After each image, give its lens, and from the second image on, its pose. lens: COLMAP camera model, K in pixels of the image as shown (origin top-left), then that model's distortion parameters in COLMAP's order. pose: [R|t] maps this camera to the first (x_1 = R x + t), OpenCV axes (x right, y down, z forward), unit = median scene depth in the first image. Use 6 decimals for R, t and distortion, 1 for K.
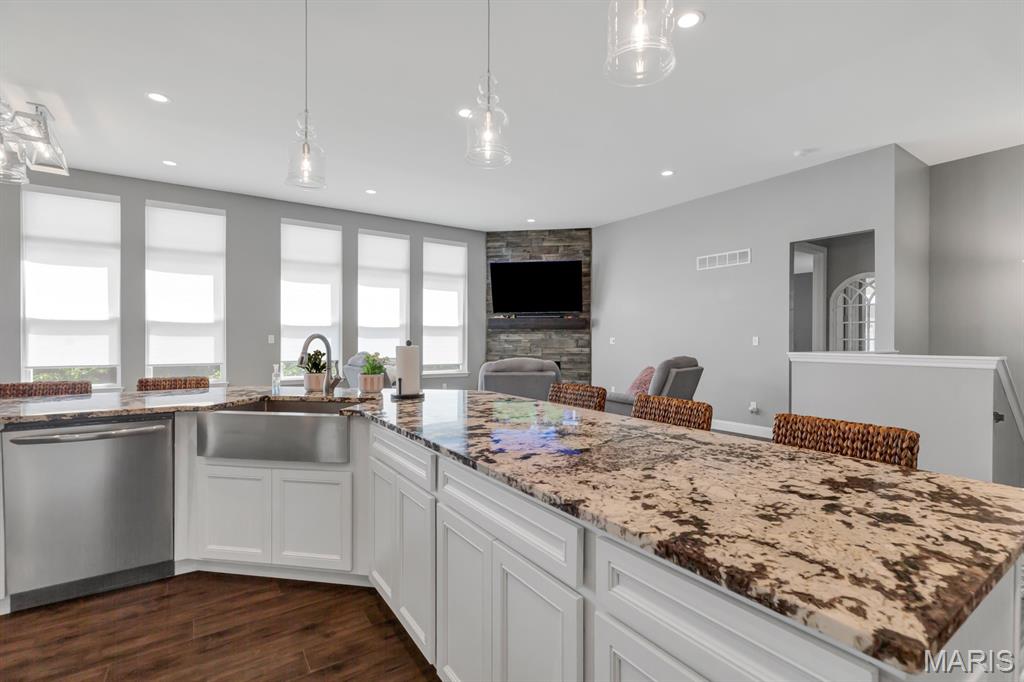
lens RADIAL K [[463.5, 0, 512.4], [0, 463.5, 340.7], [0, 0, 1]] dist [0.000206, -0.000434]
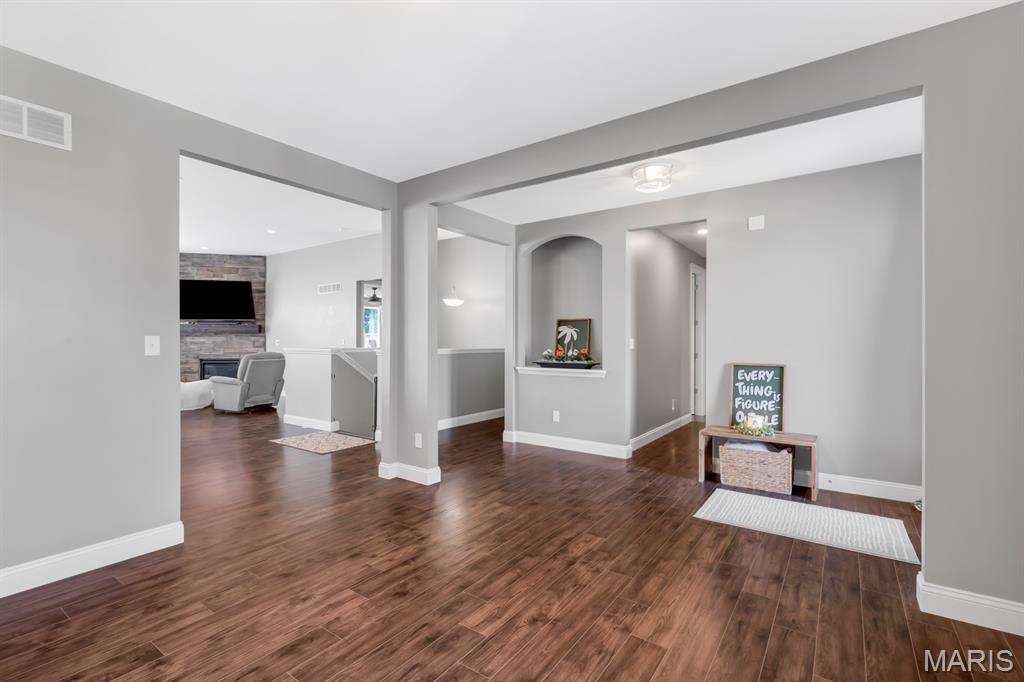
lens RADIAL K [[463.5, 0, 508.8], [0, 463.5, 337.2], [0, 0, 1]] dist [0.000206, -0.000434]
pose [[0.936421, 0.002273, 0.350871, 0.352520], [0.001699, 0.999938, -0.011012, 0.001239], [-0.350874, 0.010908, 0.936359, -0.456773]]
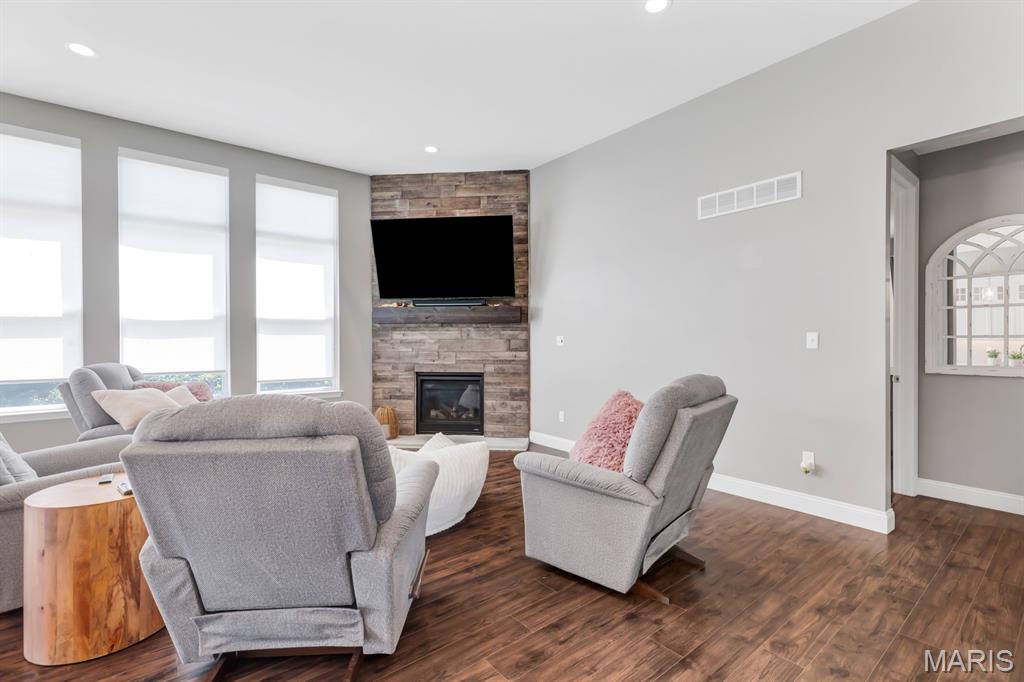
lens RADIAL K [[463.5, 0, 510.2], [0, 463.5, 341.2], [0, 0, 1]] dist [0.000206, -0.000434]
pose [[0.997081, -0.005206, 0.076171, 0.092043], [0.005003, 0.999983, 0.002857, -0.001481], [-0.076185, -0.002468, 0.997091, 0.342720]]
